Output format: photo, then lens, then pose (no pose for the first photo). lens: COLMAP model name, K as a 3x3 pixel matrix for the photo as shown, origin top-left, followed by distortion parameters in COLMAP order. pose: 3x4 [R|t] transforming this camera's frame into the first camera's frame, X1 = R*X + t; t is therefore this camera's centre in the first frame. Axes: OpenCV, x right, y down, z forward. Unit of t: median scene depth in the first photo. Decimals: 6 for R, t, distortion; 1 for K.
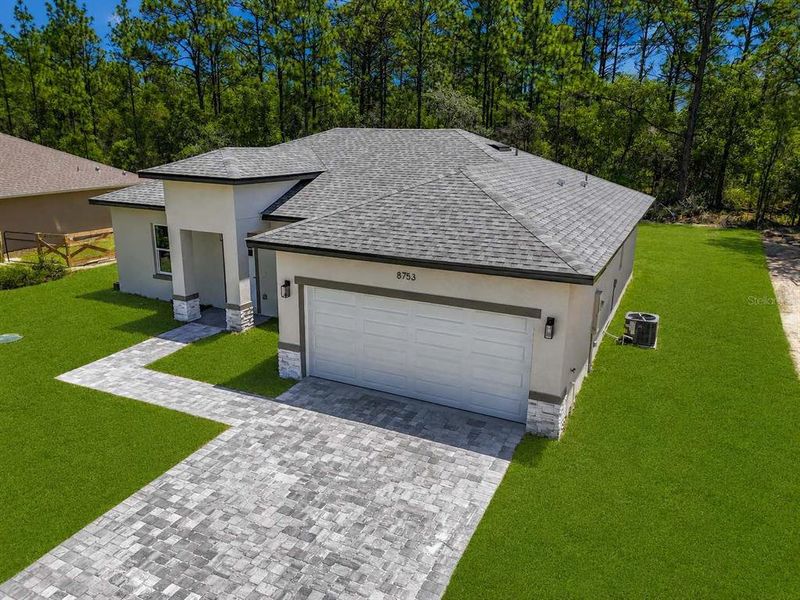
lens RADIAL K [[581.6, 0, 400.0], [0, 581.6, 300.0], [0, 0, 1]] dist [0.047723, -0.040800]
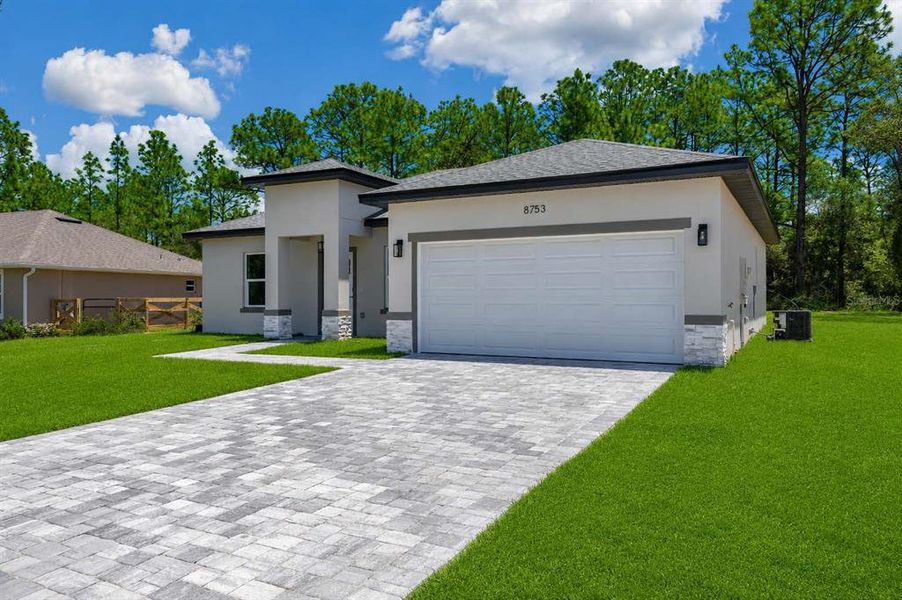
lens RADIAL K [[652.5, 0, 442.1], [0, 652.5, 303.5], [0, 0, 1]] dist [-0.023484, -0.001489]
pose [[0.998507, -0.013903, -0.052829, -0.078082], [-0.000477, 0.964817, -0.262921, 0.354215], [0.054626, 0.262553, 0.963370, 0.039028]]
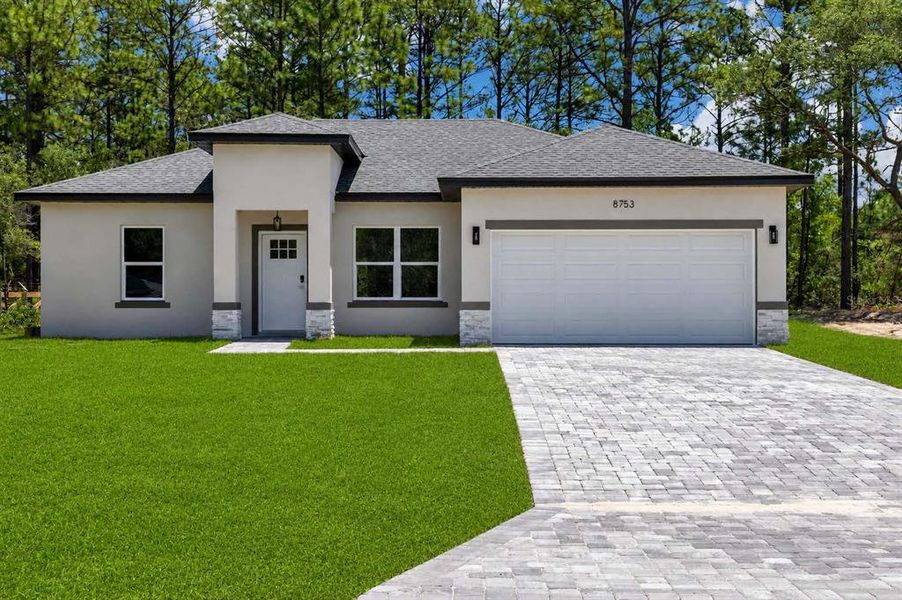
lens RADIAL K [[1257.4, 0, 452.6], [0, 1257.4, 285.4], [0, 0, 1]] dist [0.025638, 0.030814]
pose [[0.909807, -0.013482, 0.414812, -1.078197], [0.125801, 0.961410, -0.244672, 0.545798], [-0.395505, 0.274788, 0.876394, -0.673913]]
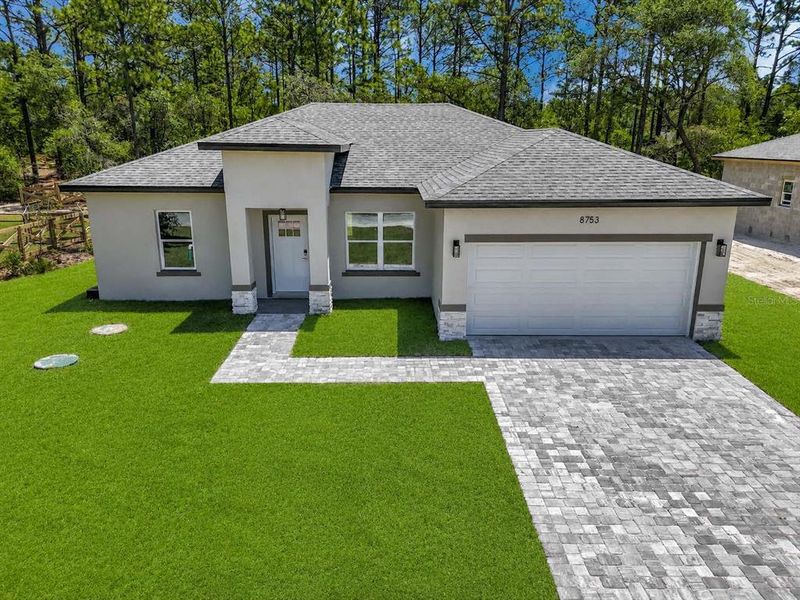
lens RADIAL K [[581.6, 0, 400.0], [0, 581.6, 300.0], [0, 0, 1]] dist [0.047723, -0.040800]
pose [[0.899270, -0.127852, 0.418292, -0.749662], [0.129347, 0.991286, 0.024913, 0.033364], [-0.417832, 0.031702, 0.907971, 0.146619]]
